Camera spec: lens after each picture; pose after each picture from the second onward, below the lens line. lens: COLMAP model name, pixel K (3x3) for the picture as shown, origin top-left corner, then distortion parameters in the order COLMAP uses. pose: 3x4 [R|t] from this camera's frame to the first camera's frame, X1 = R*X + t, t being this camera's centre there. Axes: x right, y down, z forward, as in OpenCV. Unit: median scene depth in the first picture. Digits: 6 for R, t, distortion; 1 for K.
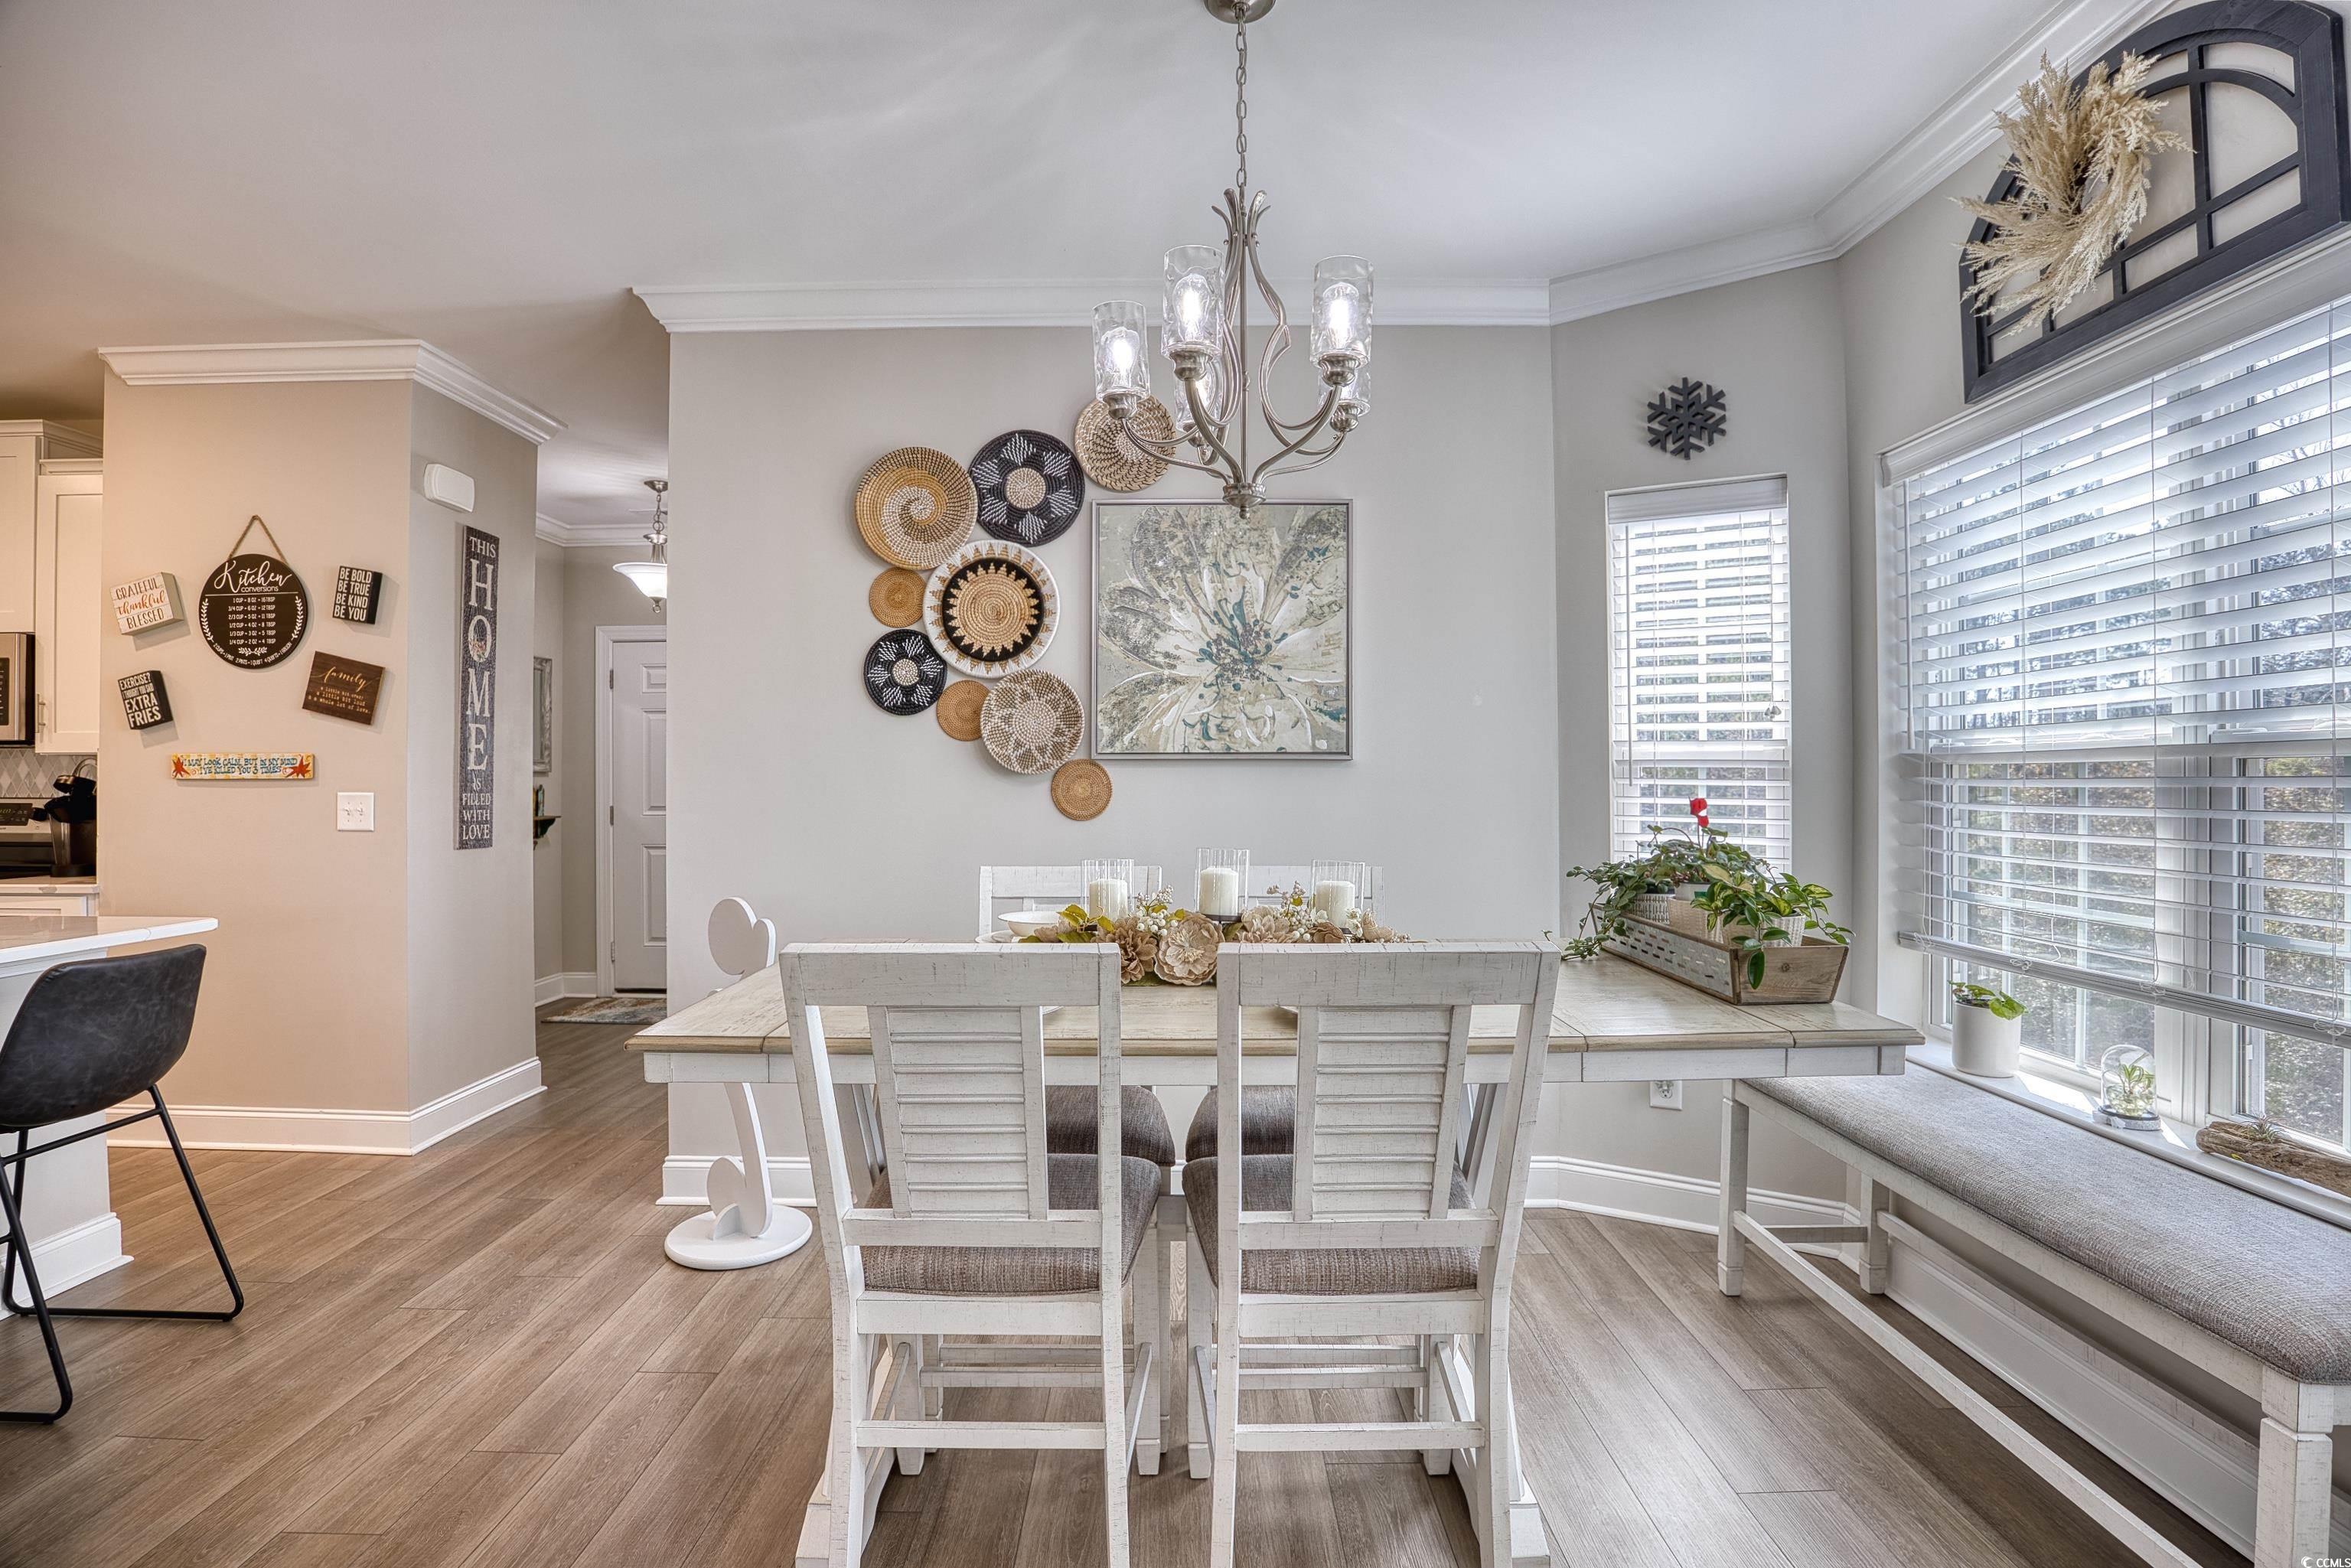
lens RADIAL K [[1101.4, 0, 1174.4], [0, 1101.4, 777.1], [0, 0, 1]] dist [-0.063009, 0.015905]
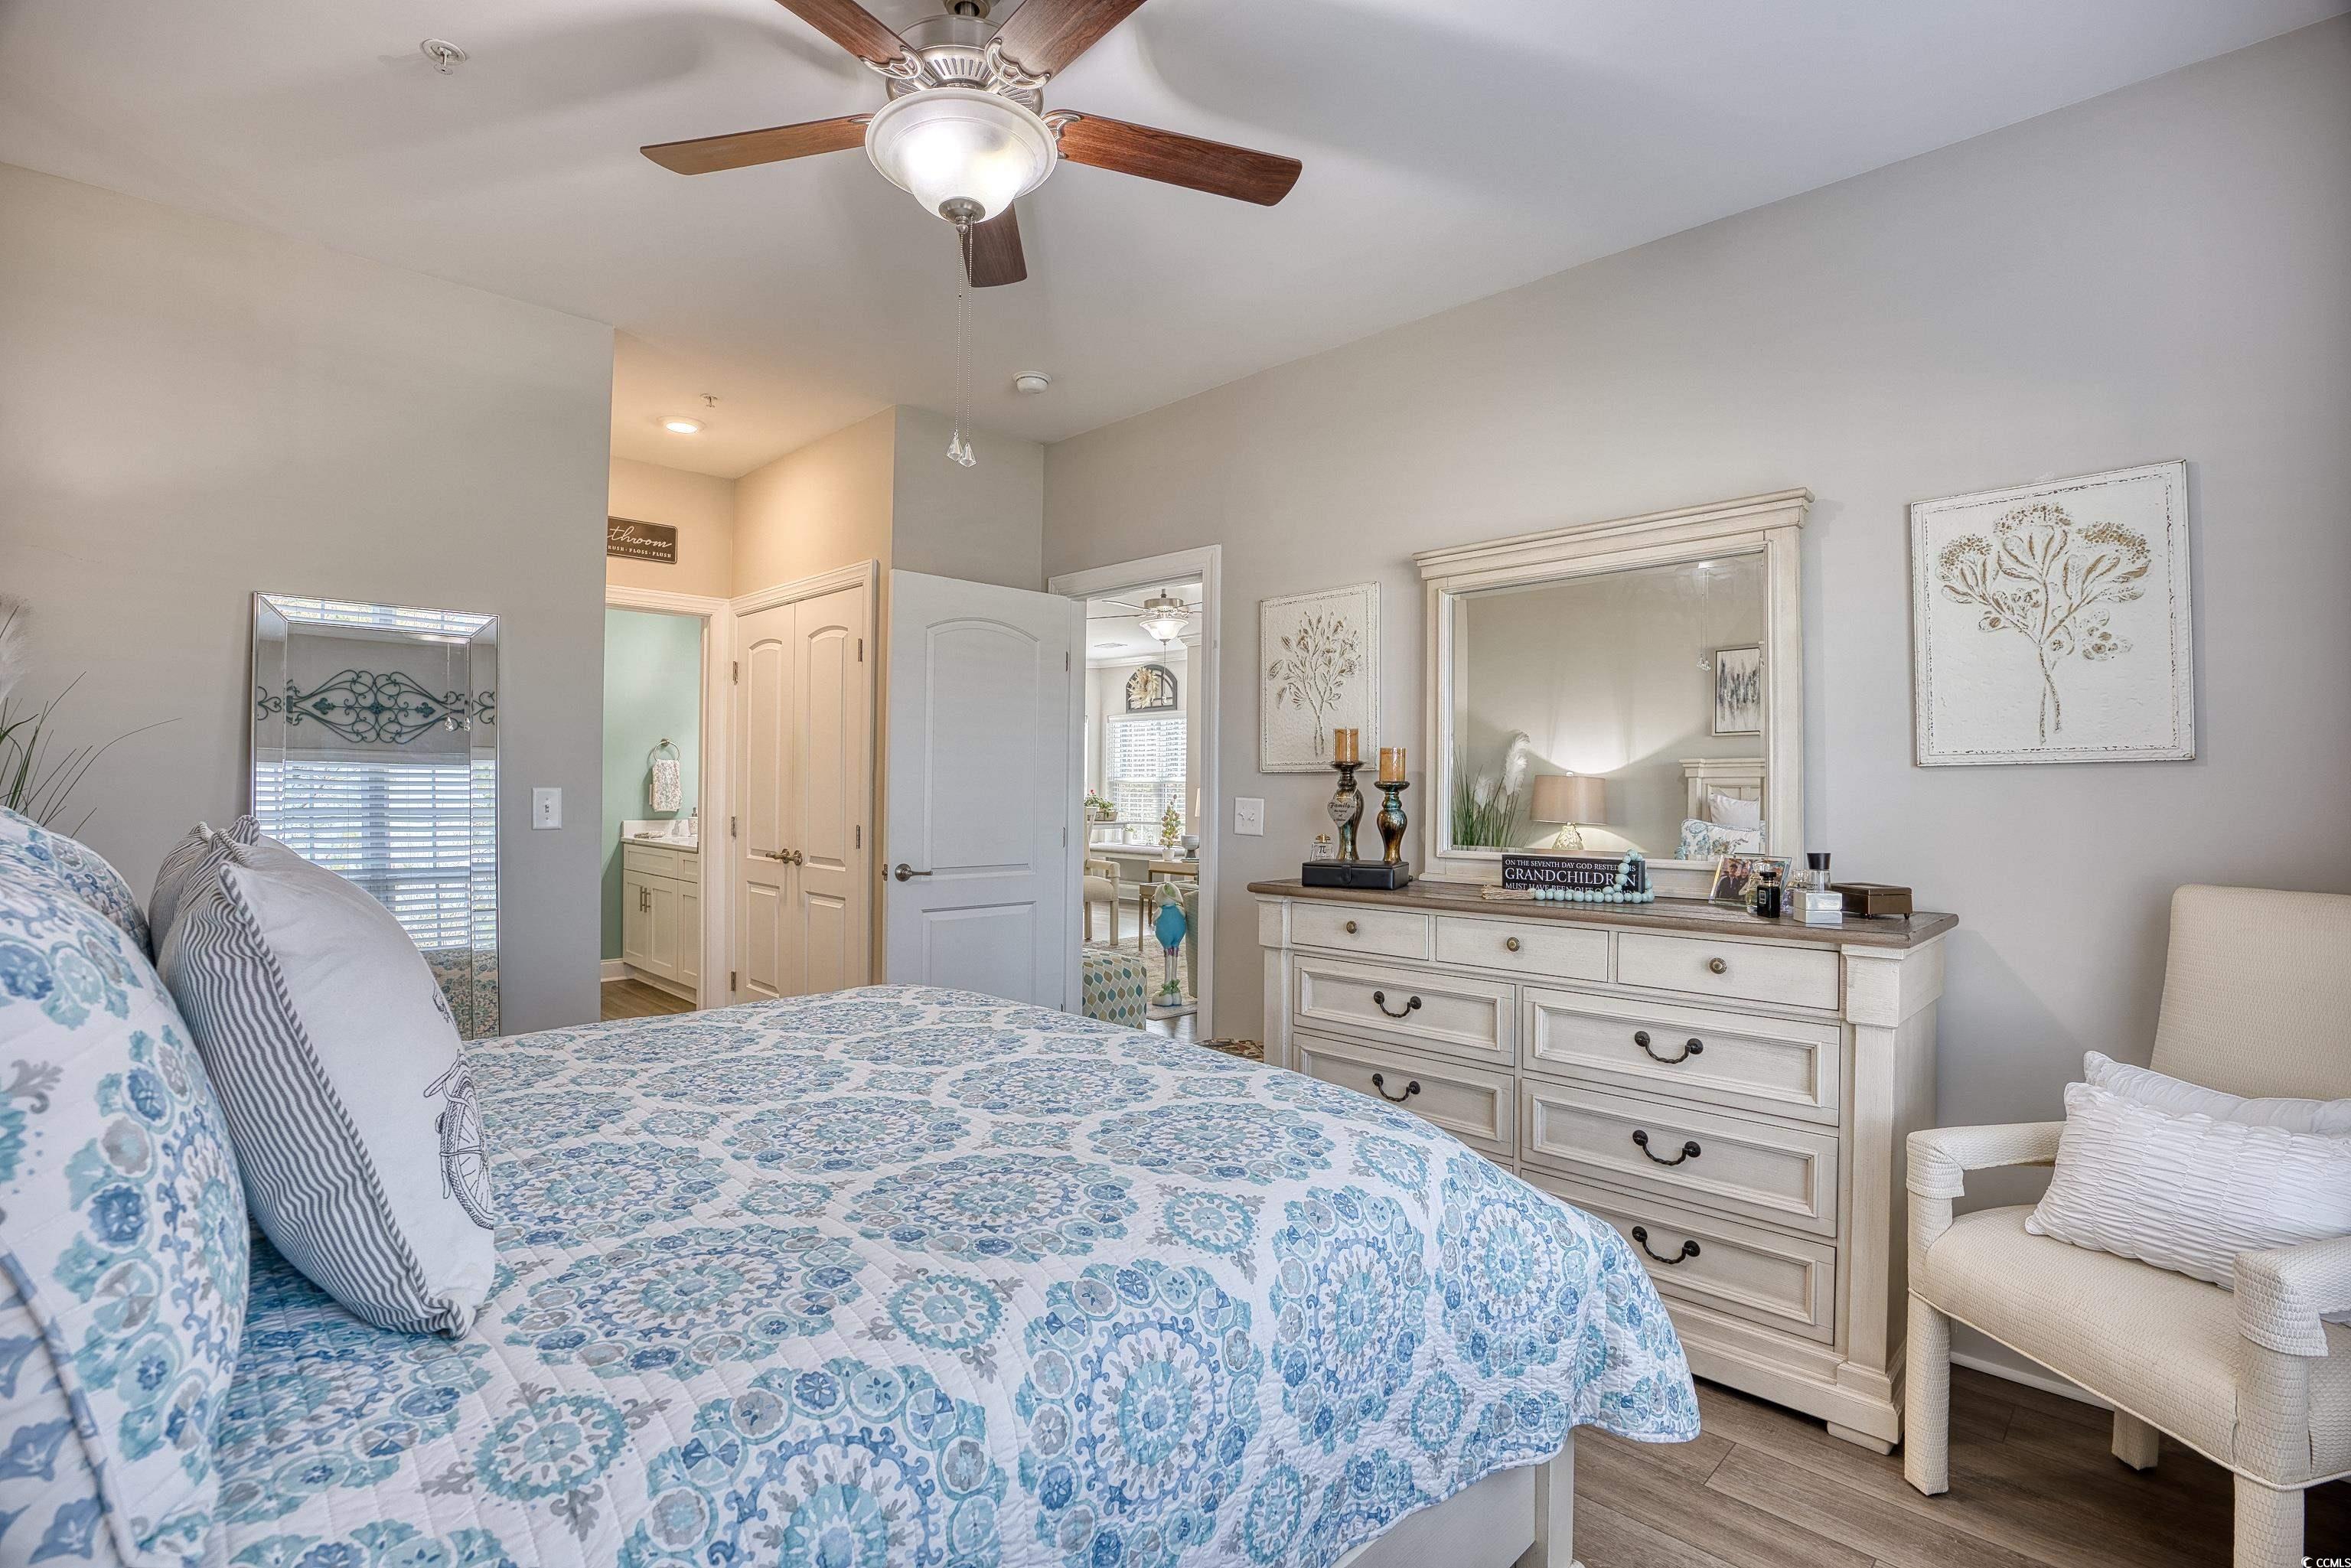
lens RADIAL K [[1092.9, 0, 1174.4], [0, 1092.9, 775.9], [0, 0, 1]] dist [-0.065723, 0.017892]
pose [[0.708677, 0.010430, 0.705456, -2.029323], [-0.006331, 0.999944, -0.008423, -0.006899], [-0.705504, 0.001503, 0.708704, -2.096868]]
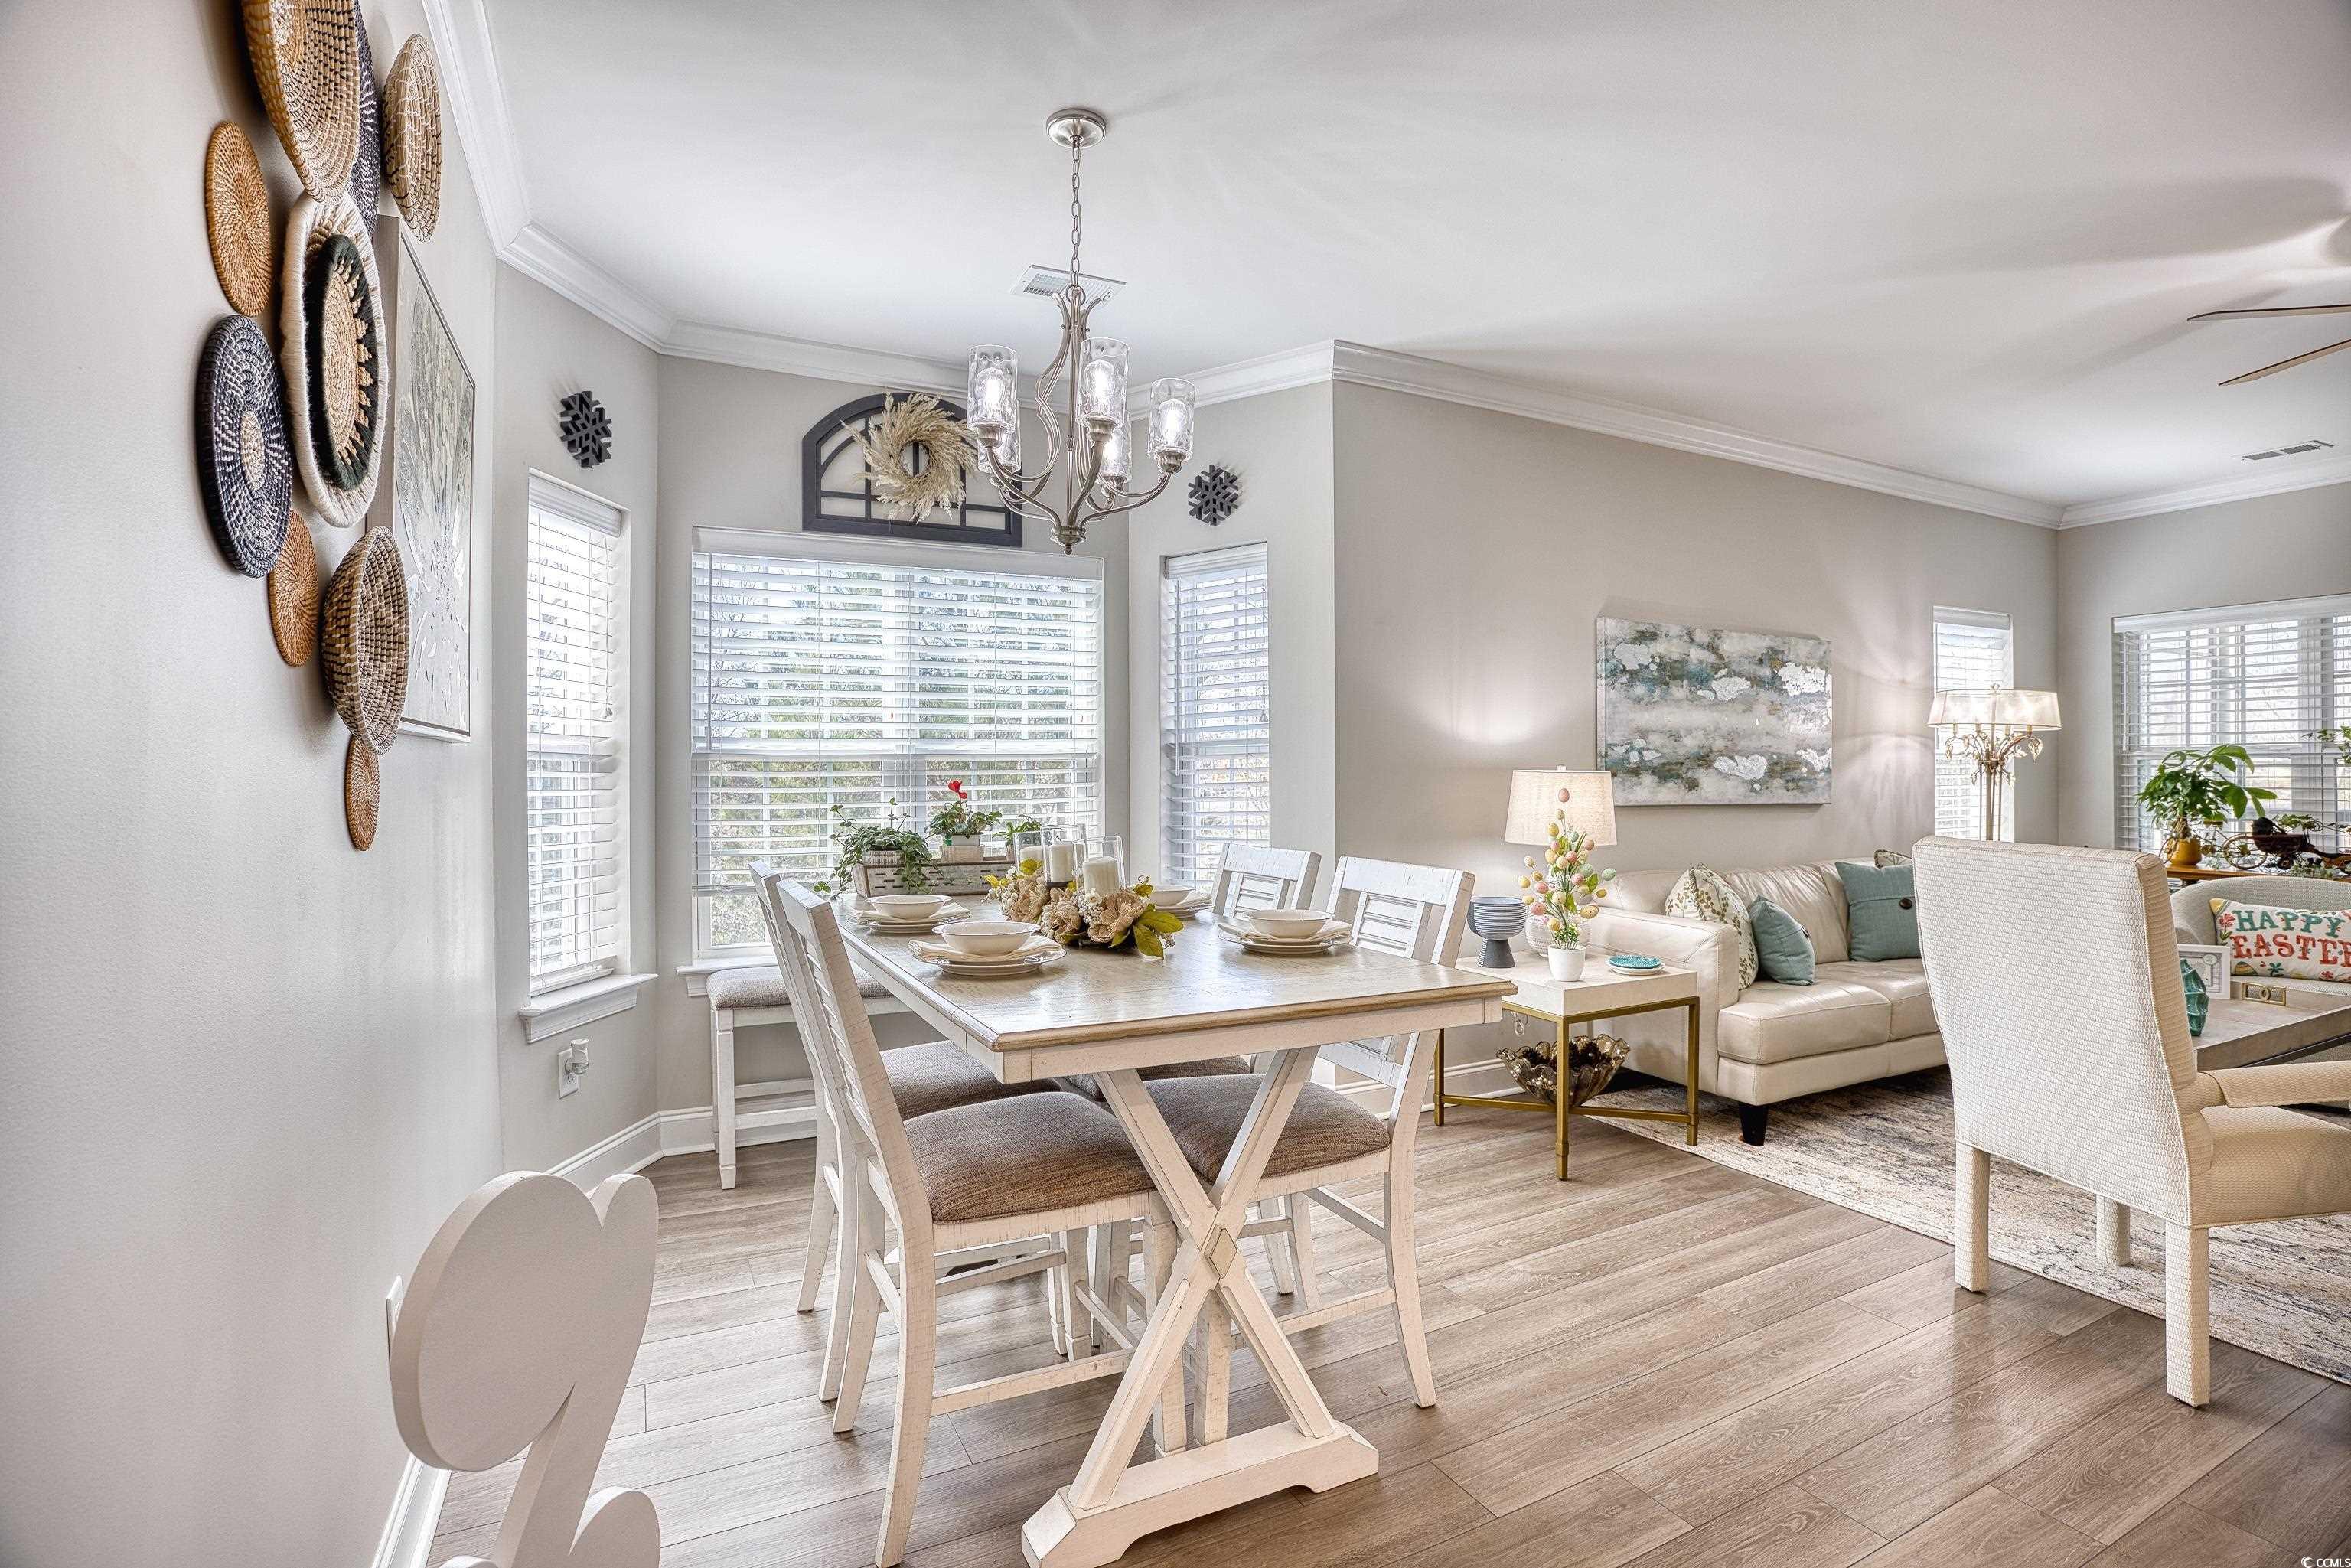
lens RADIAL K [[1092.9, 0, 1174.4], [0, 1092.9, 775.9], [0, 0, 1]] dist [-0.065723, 0.017892]
pose [[-0.446800, 0.000979, 0.894634, -0.666349], [0.002831, 0.999996, 0.000320, 0.007341], [-0.894630, 0.002676, -0.446800, 0.889502]]
